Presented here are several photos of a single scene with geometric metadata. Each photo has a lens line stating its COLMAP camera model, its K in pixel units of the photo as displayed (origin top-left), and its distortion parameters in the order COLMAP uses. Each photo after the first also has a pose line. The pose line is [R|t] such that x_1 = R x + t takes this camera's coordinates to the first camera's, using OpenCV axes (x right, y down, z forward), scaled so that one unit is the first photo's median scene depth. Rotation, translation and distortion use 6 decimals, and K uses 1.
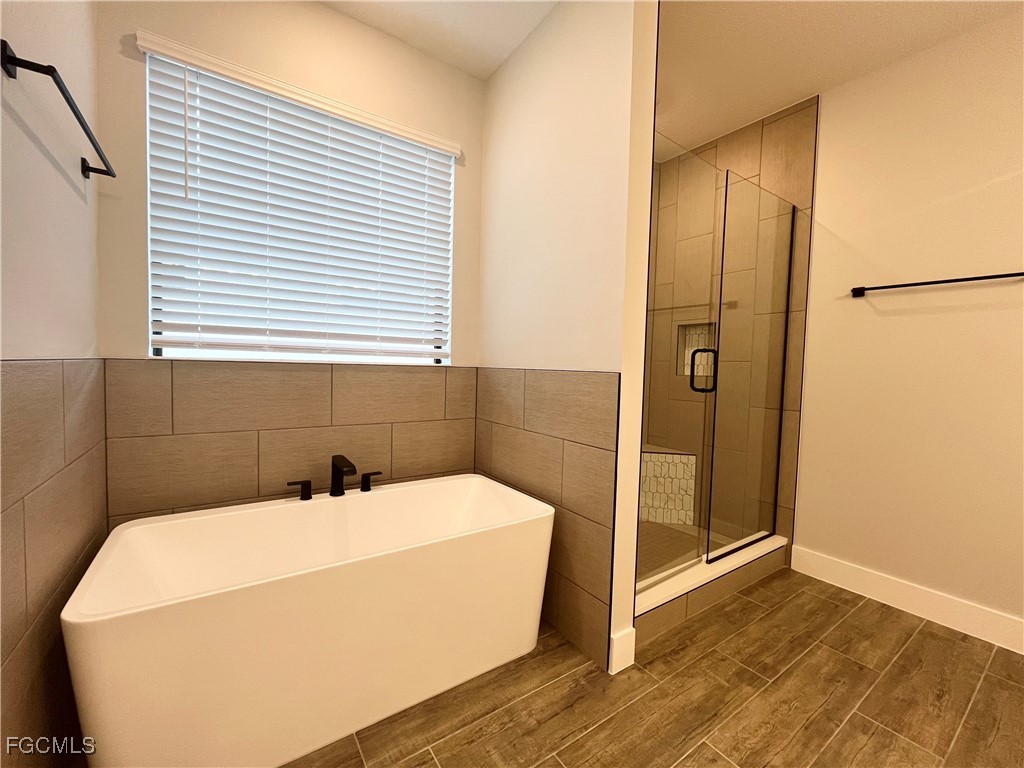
lens RADIAL K [[417.9, 0, 506.0], [0, 417.9, 384.8], [0, 0, 1]] dist [-0.001514, -0.000709]
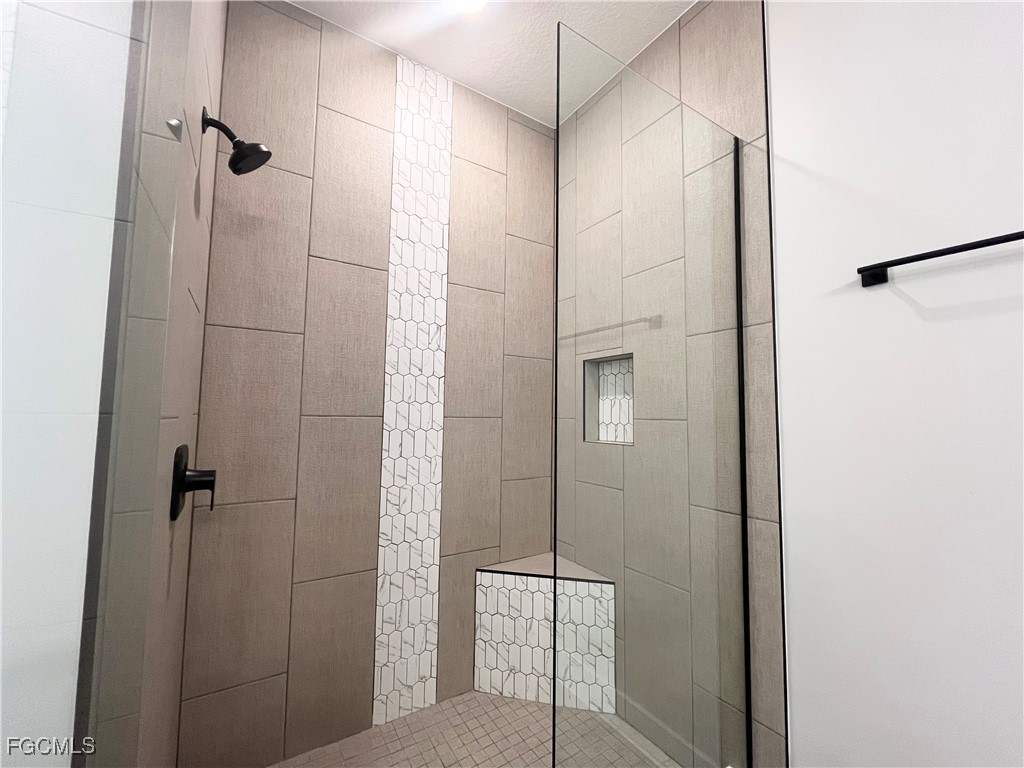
lens RADIAL K [[417.9, 0, 506.0], [0, 417.9, 386.0], [0, 0, 1]] dist [-0.001514, -0.000709]
pose [[0.999342, -0.011499, -0.034409, 0.398813], [0.007259, 0.992639, -0.120896, -0.038238], [0.035546, 0.120567, 0.992069, 0.478369]]
